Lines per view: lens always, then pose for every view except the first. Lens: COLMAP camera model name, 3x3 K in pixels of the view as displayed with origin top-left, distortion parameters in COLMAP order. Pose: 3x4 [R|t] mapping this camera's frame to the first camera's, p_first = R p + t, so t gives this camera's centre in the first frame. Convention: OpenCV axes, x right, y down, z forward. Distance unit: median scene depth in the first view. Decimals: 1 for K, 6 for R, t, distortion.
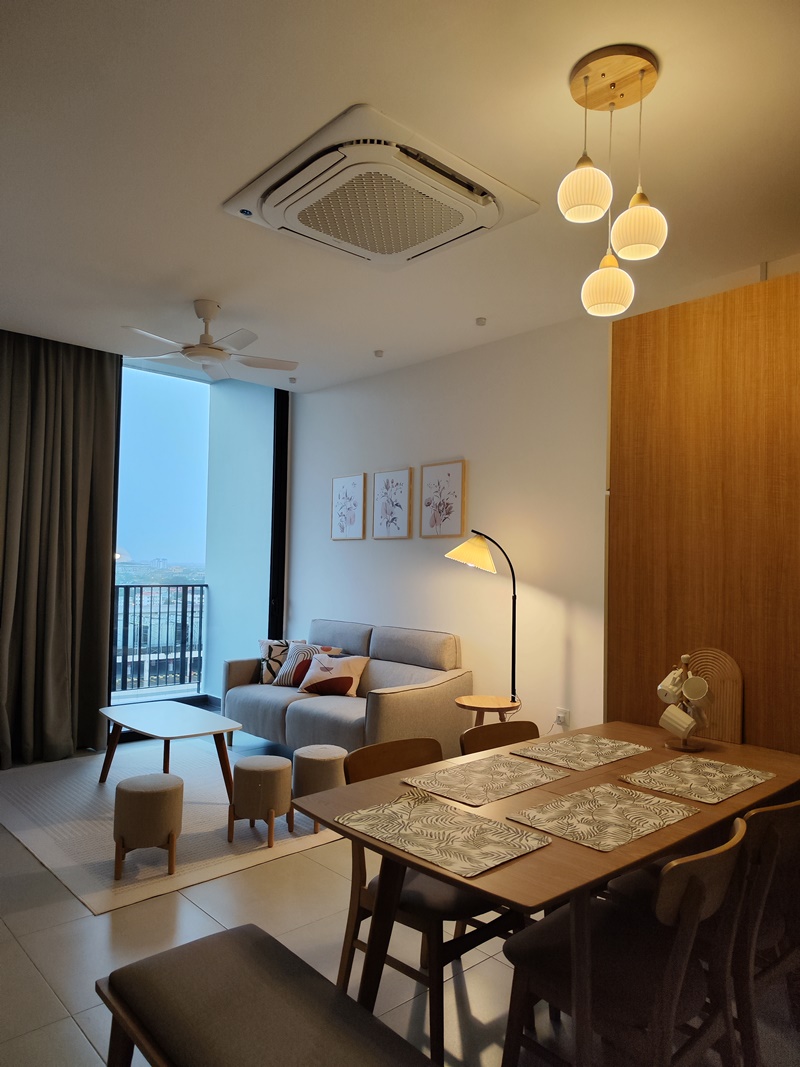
lens RADIAL K [[718.3, 0, 403.5], [0, 718.3, 544.5], [0, 0, 1]] dist [0.025744, -0.012918]
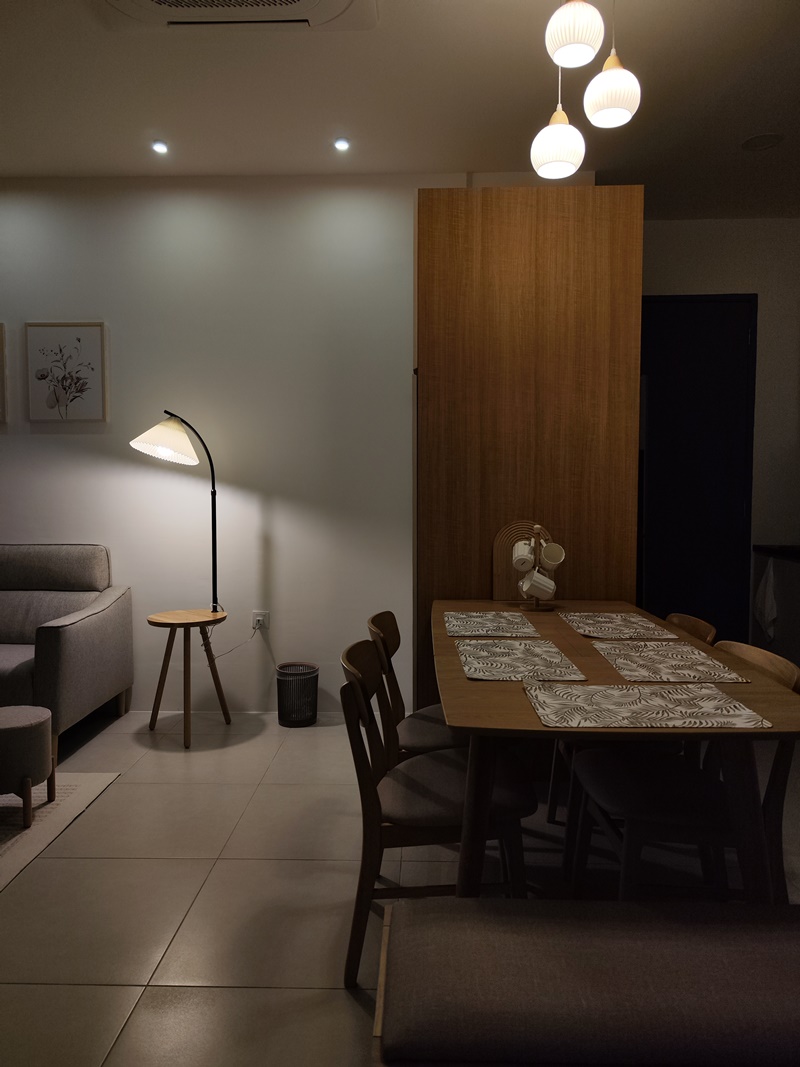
lens RADIAL K [[718.3, 0, 442.8], [0, 718.3, 528.6], [0, 0, 1]] dist [0.025744, -0.012918]
pose [[0.696479, -0.063138, 0.714794, -0.264784], [-0.008187, 0.995358, 0.095898, 0.030354], [-0.717530, -0.072643, 0.692729, 0.193550]]
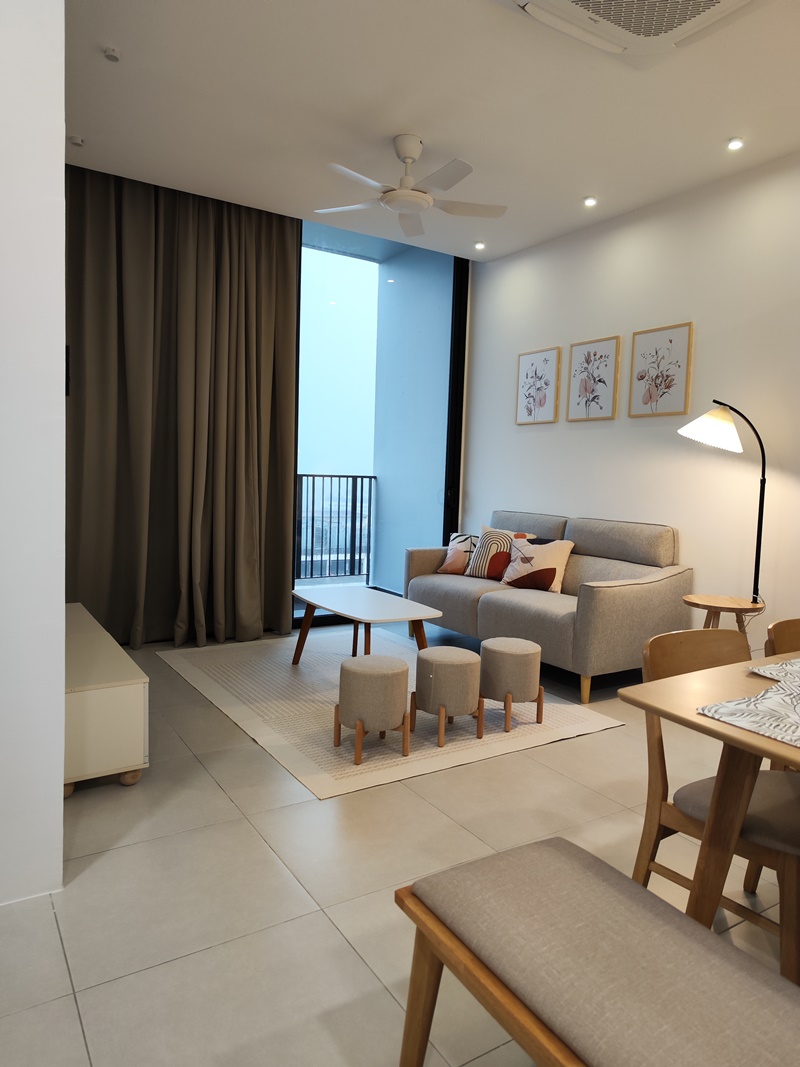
lens RADIAL K [[718.3, 0, 403.9], [0, 718.3, 532.6], [0, 0, 1]] dist [0.025744, -0.012918]
pose [[0.983373, 0.025083, -0.179855, -0.101857], [-0.005129, 0.993856, 0.110562, 0.041290], [0.181523, -0.107802, 0.977460, 0.089710]]
